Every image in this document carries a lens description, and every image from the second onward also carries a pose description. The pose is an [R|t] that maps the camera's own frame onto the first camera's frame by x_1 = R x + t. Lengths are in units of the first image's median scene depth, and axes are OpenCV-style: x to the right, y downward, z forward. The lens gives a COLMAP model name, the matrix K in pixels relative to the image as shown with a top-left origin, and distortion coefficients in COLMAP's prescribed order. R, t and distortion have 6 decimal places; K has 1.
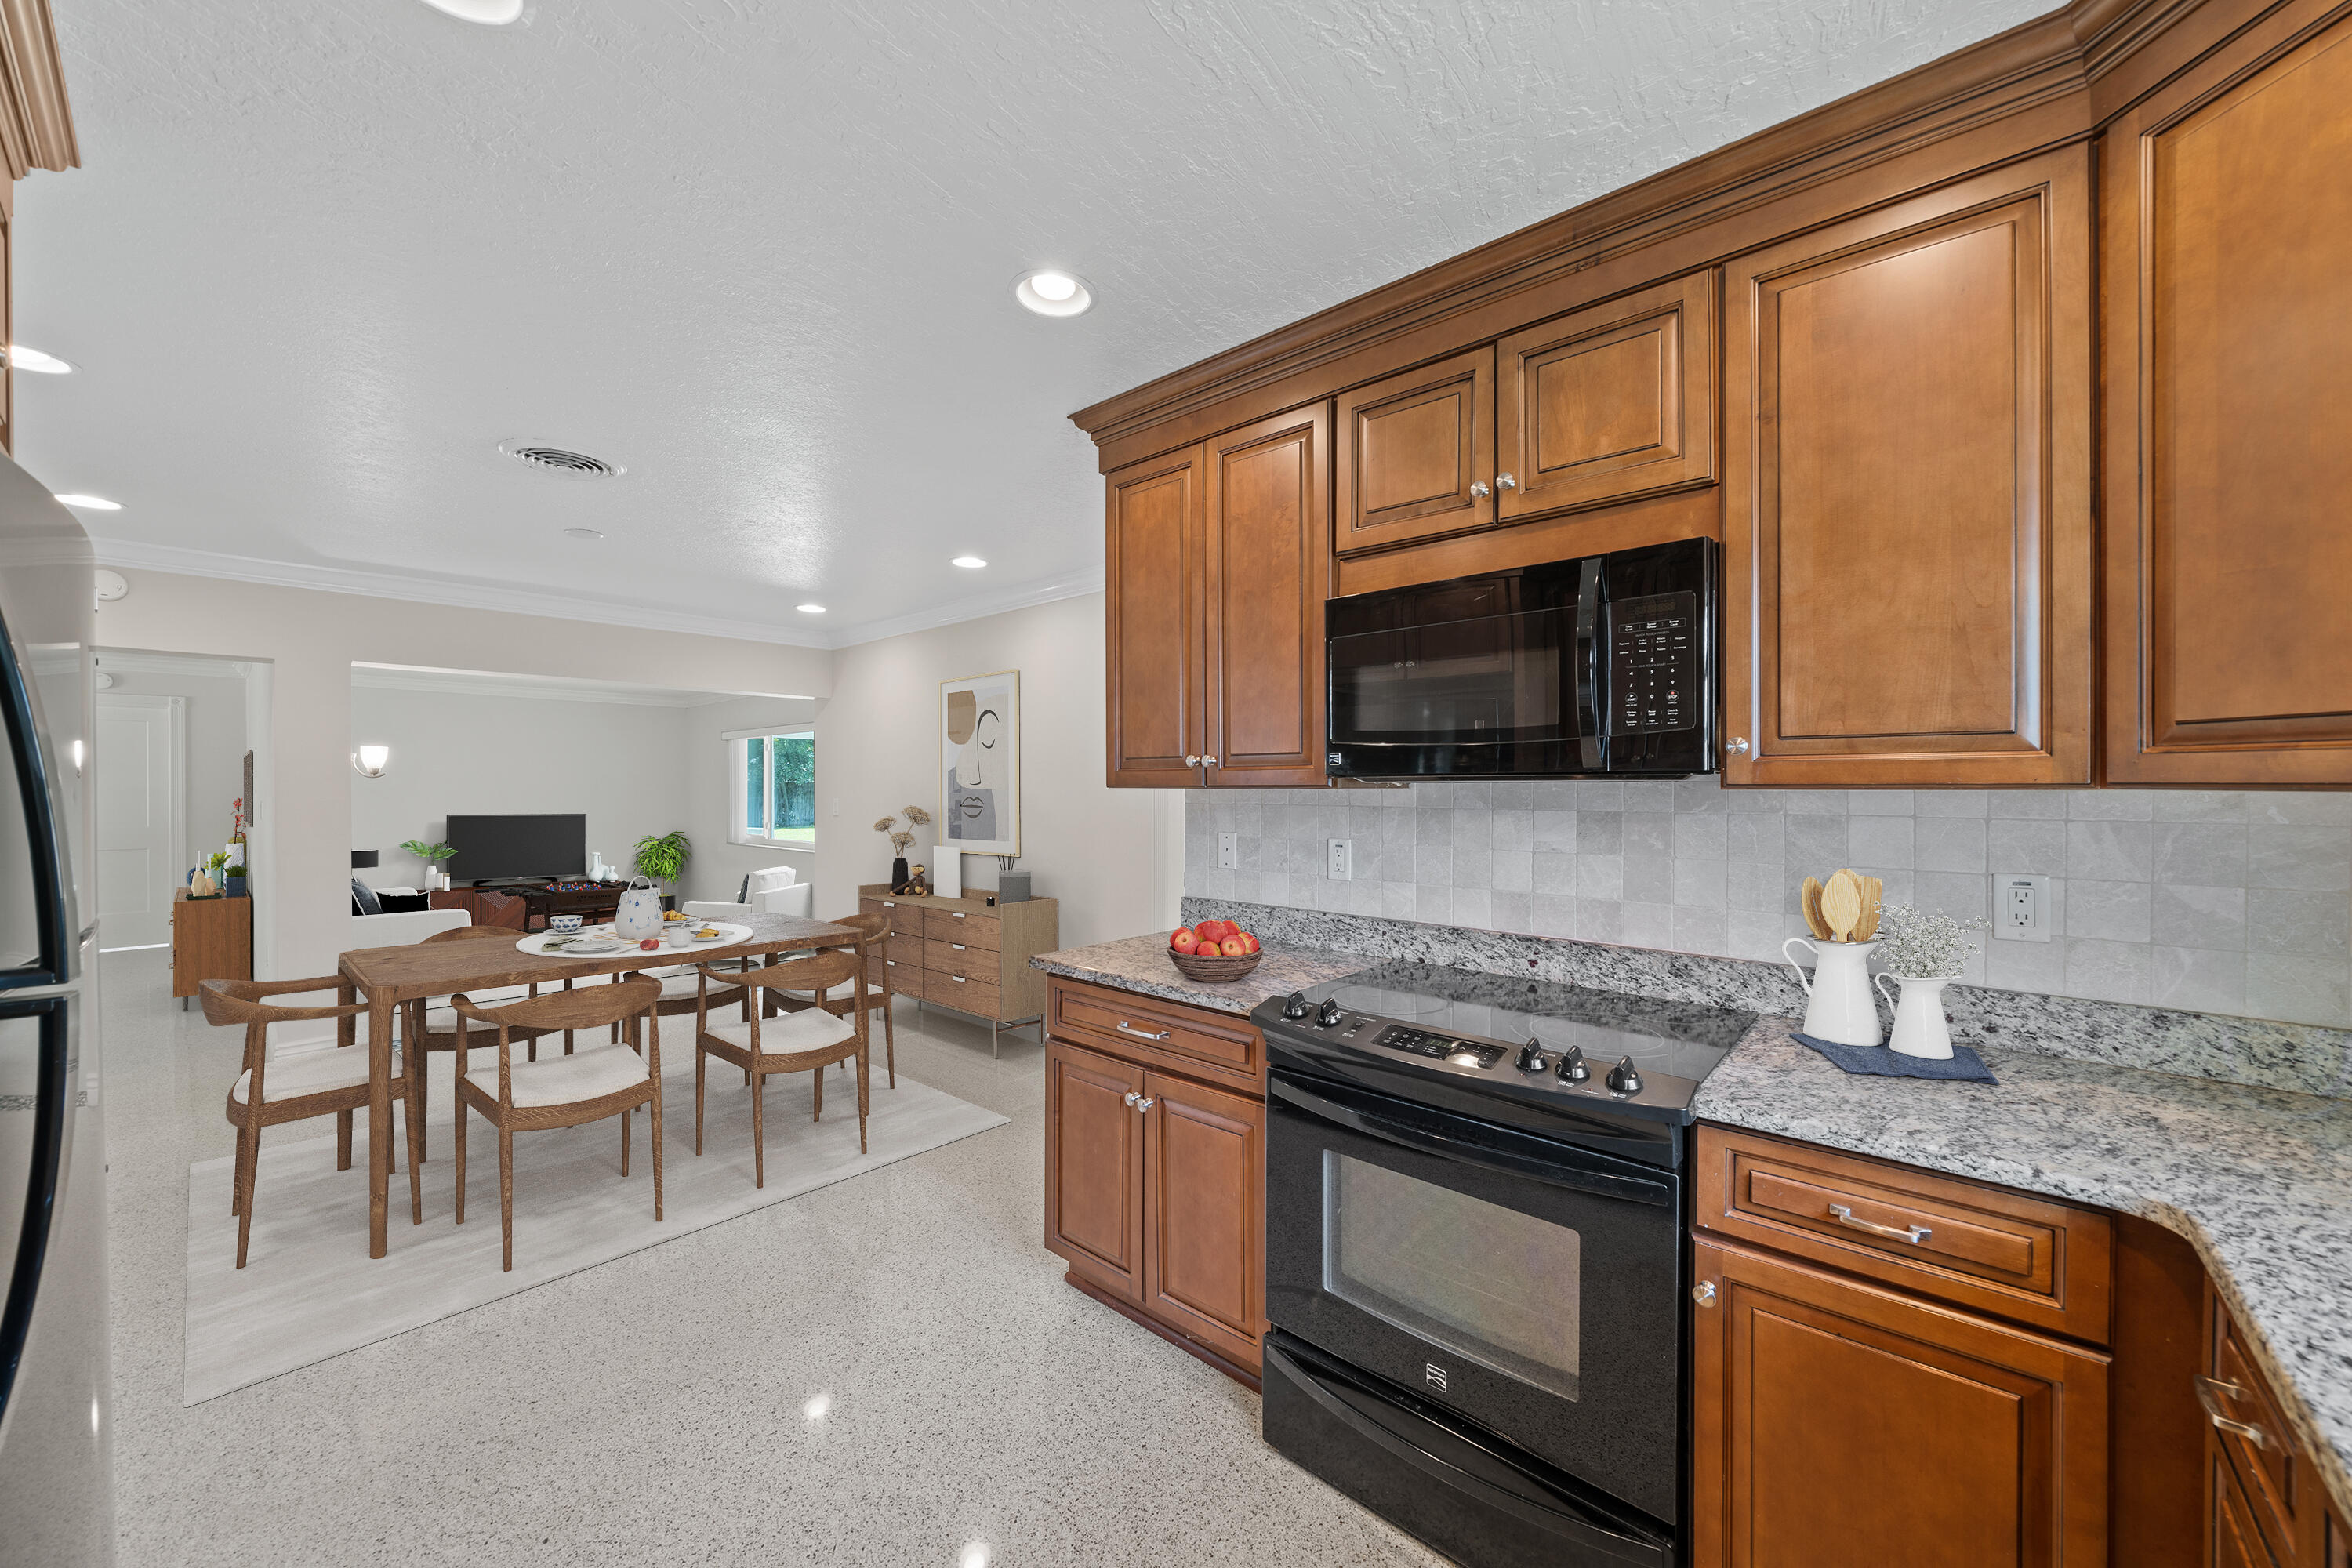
lens RADIAL K [[854.8, 0, 1184.2], [0, 854.8, 791.7], [0, 0, 1]] dist [-0.002068, 0.000043]
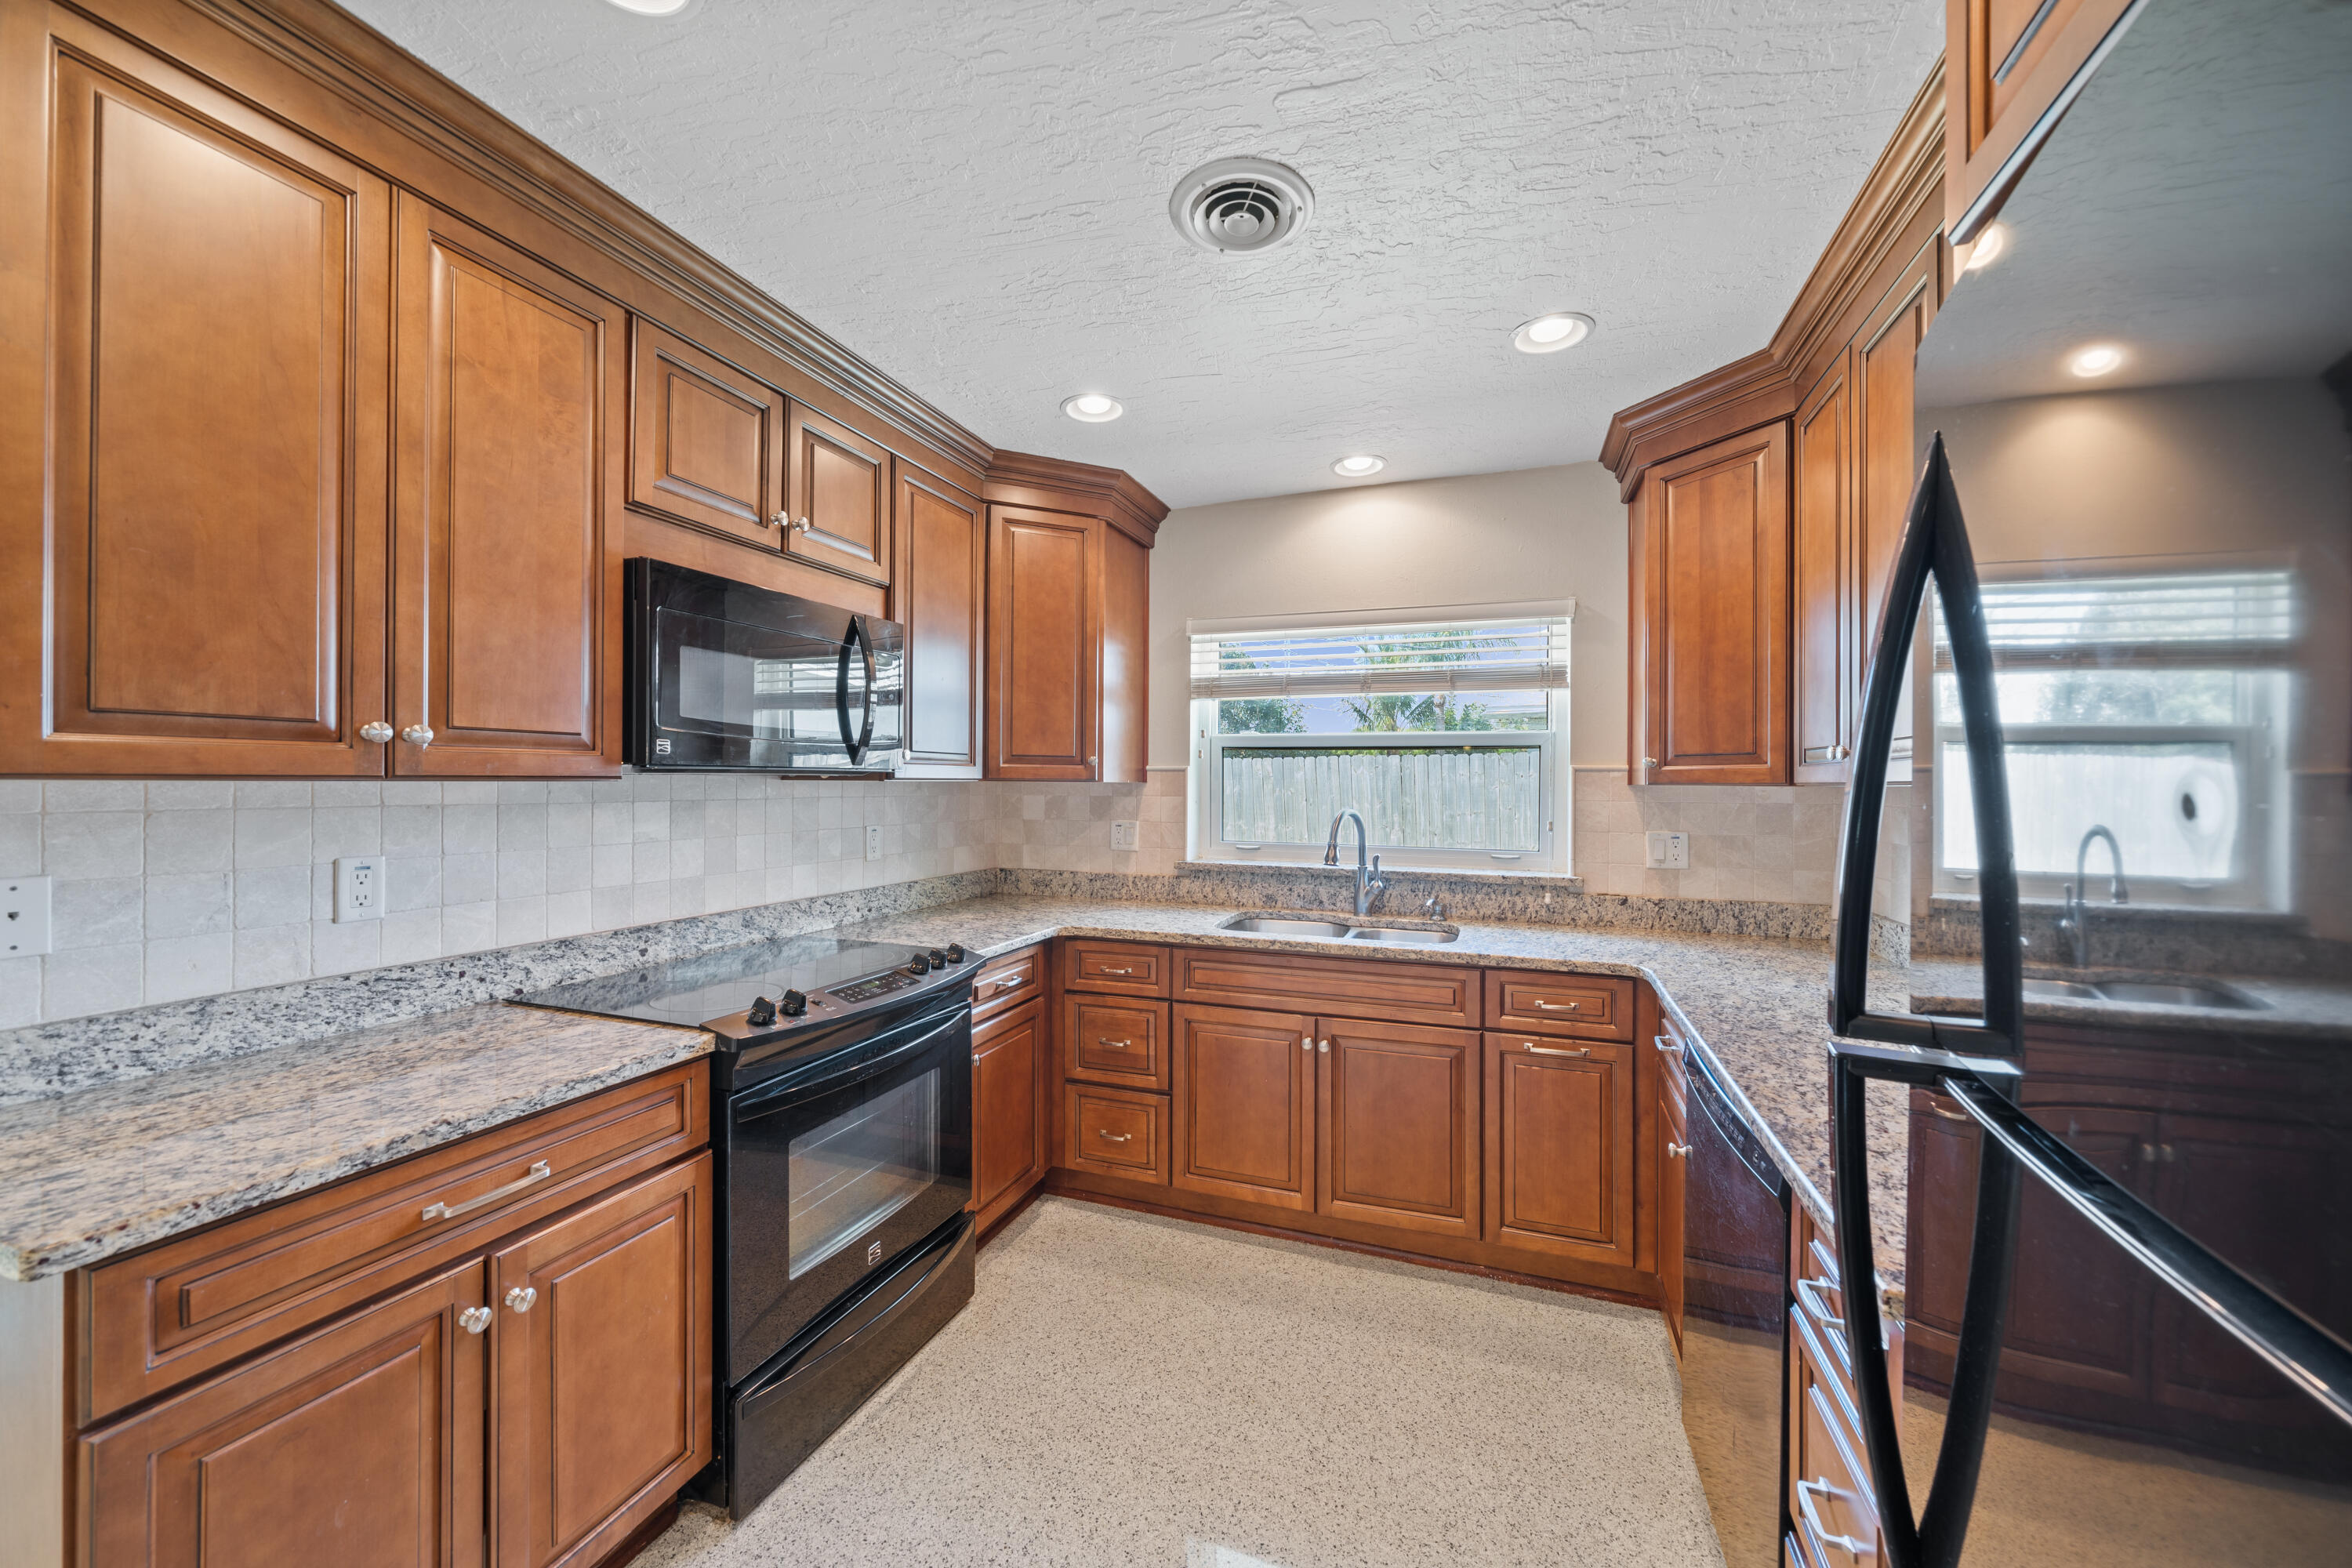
lens RADIAL K [[854.8, 0, 1180.0], [0, 854.8, 781.6], [0, 0, 1]] dist [-0.002068, 0.000043]
pose [[-0.352541, -0.002104, 0.935794, -0.752391], [0.003406, 0.999988, 0.003532, -0.003294], [-0.935790, 0.004432, -0.352529, 0.744870]]
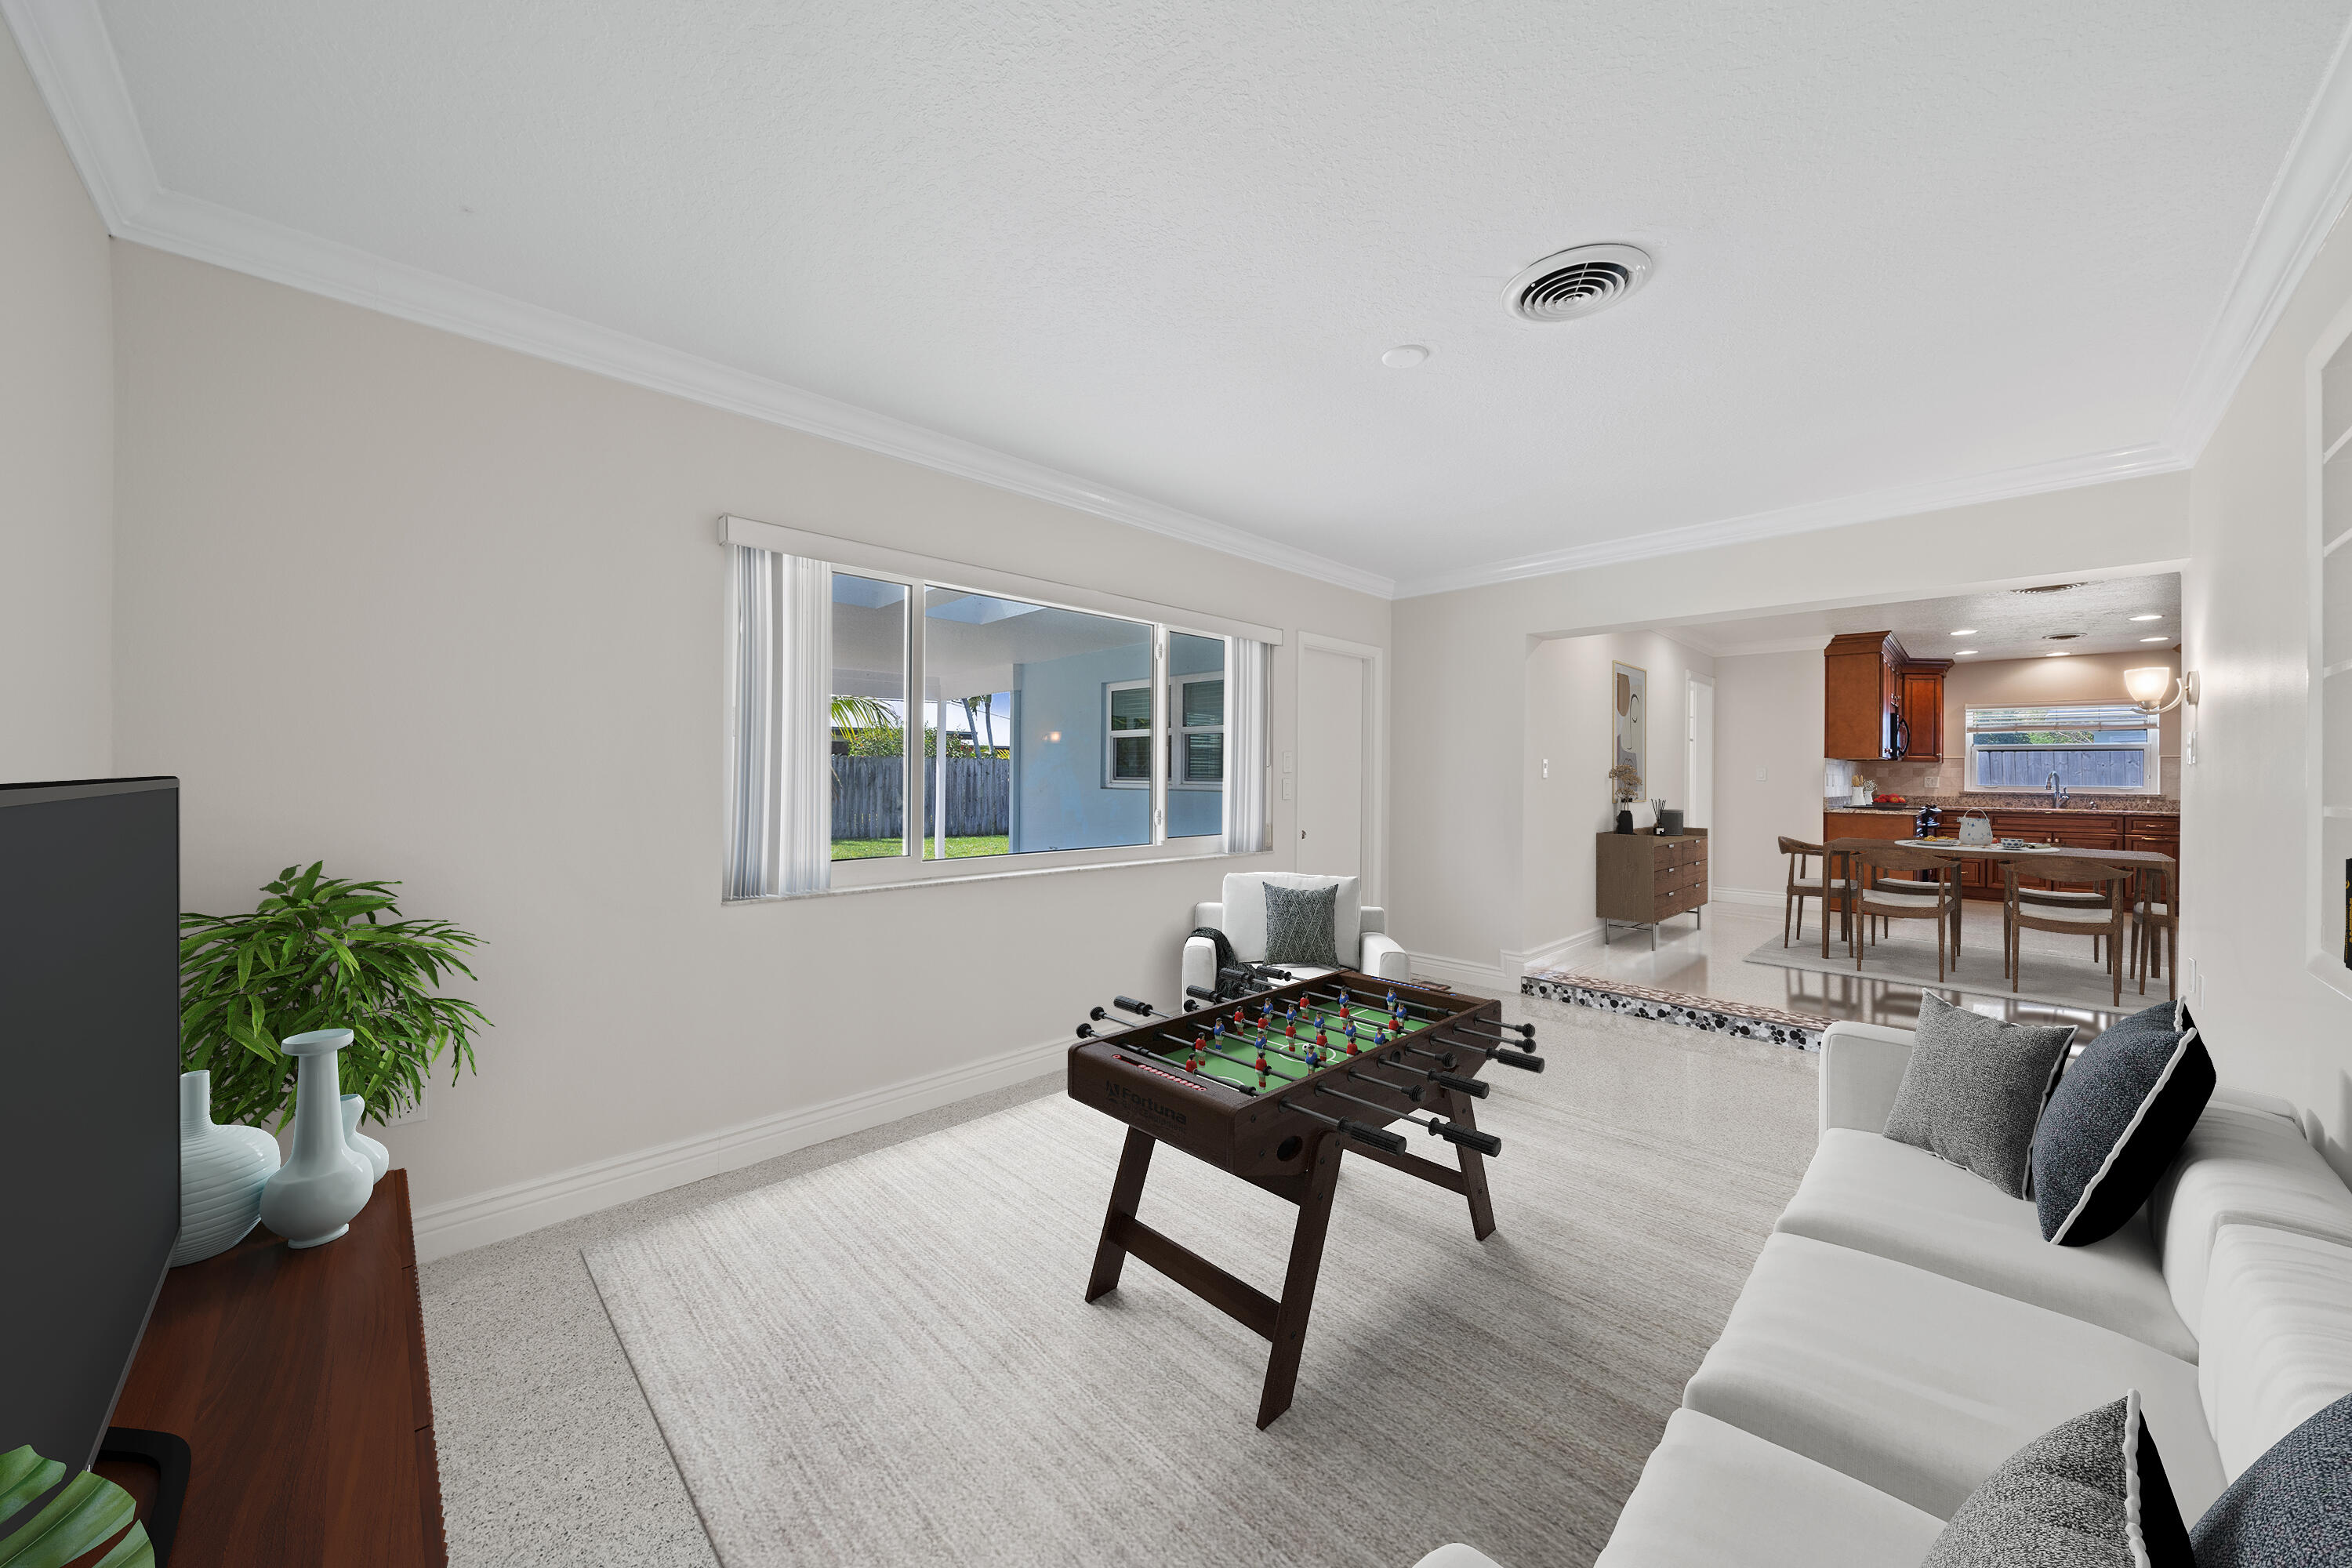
lens RADIAL K [[815.3, 0, 1187.0], [0, 815.3, 781.8], [0, 0, 1]] dist [-0.001970, -0.000040]
pose [[0.056079, -0.008090, 0.998394, -3.352784], [-0.003036, 0.999961, 0.008273, 0.070988], [-0.998422, -0.003495, 0.056053, 3.581159]]
